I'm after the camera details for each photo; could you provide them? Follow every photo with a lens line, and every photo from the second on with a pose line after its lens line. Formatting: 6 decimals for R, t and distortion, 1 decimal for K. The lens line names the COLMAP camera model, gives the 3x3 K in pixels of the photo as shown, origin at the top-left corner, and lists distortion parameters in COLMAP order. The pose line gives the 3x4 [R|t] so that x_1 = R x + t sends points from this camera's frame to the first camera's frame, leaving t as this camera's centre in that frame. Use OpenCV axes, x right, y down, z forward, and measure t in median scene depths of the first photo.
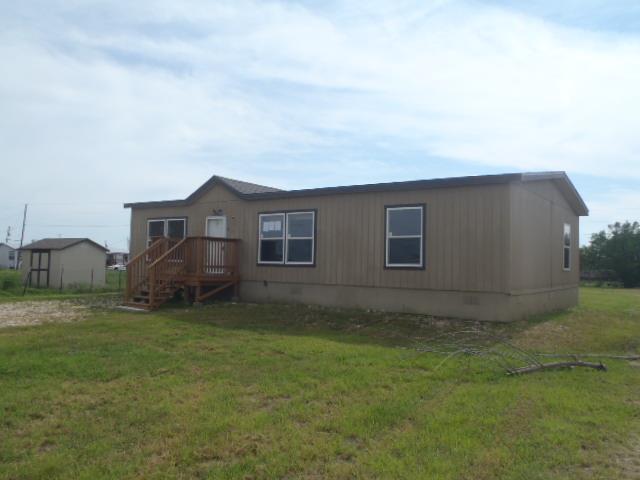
lens RADIAL K [[550.1, 0, 320.0], [0, 550.1, 240.0], [0, 0, 1]] dist [-0.000978, -0.003174]
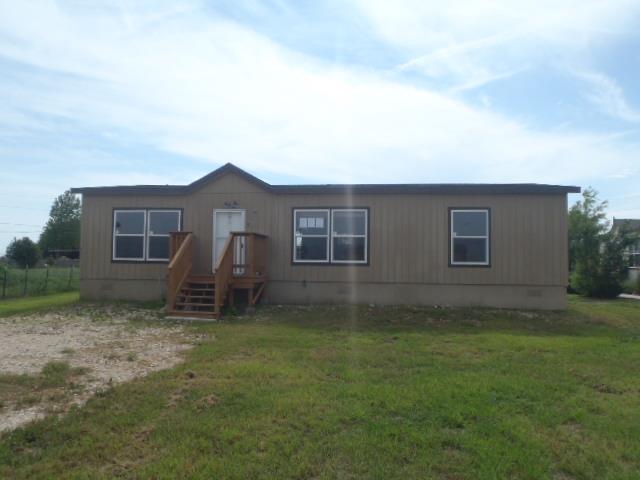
lens RADIAL K [[531.7, 0, 320.0], [0, 531.7, 240.0], [0, 0, 1]] dist [-0.078474, -0.001470]
pose [[0.873101, 0.011289, 0.487409, -0.529293], [-0.016582, 0.999841, 0.006546, -0.001748], [-0.487258, -0.013798, 0.873149, 0.200400]]
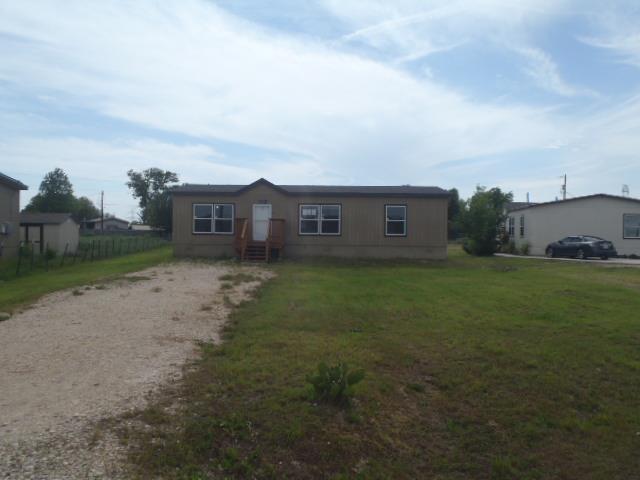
lens RADIAL K [[531.7, 0, 320.0], [0, 531.7, 240.0], [0, 0, 1]] dist [-0.078474, -0.001470]
pose [[0.816789, -0.022734, 0.576488, -1.025636], [-0.019697, 0.997542, 0.067246, -0.051514], [-0.576600, -0.066281, 0.814334, -0.363468]]
